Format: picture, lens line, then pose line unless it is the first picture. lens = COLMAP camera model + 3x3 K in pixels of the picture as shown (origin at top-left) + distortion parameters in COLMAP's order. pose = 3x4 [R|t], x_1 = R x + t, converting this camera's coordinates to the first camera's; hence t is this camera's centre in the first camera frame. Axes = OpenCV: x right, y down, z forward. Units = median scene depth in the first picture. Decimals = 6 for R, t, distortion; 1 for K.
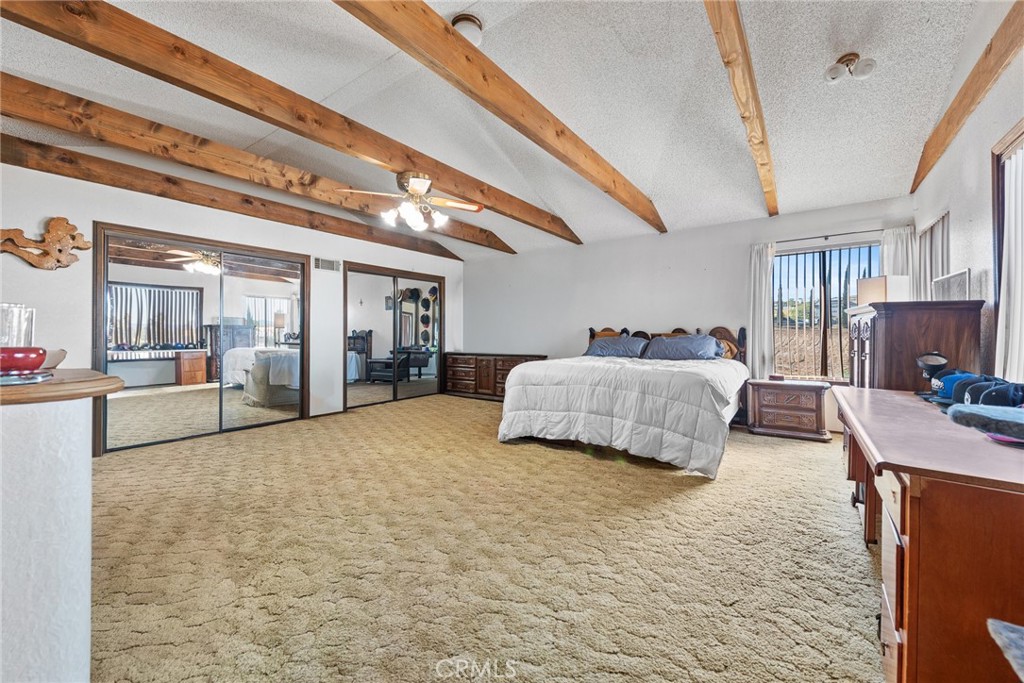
lens RADIAL K [[407.3, 0, 515.4], [0, 407.3, 327.2], [0, 0, 1]] dist [0.000783, -0.000114]
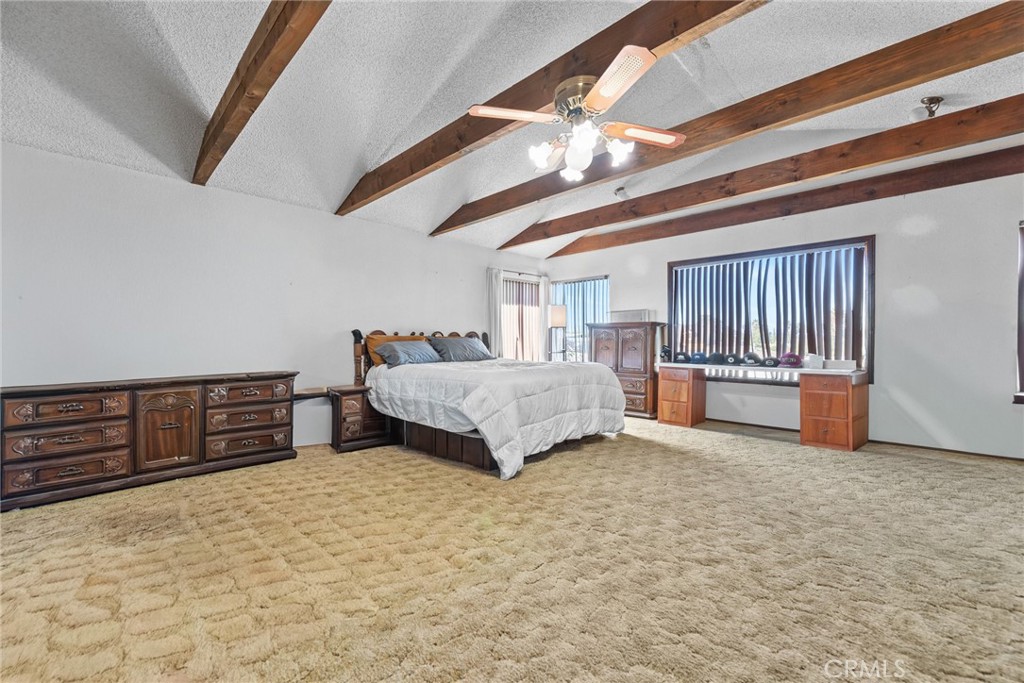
lens RADIAL K [[407.3, 0, 515.4], [0, 407.3, 327.2], [0, 0, 1]] dist [0.000783, -0.000114]
pose [[0.143580, 0.021017, 0.989415, -0.732240], [-0.013110, 0.999727, -0.019334, 0.007974], [-0.989552, -0.010195, 0.143817, 0.796697]]
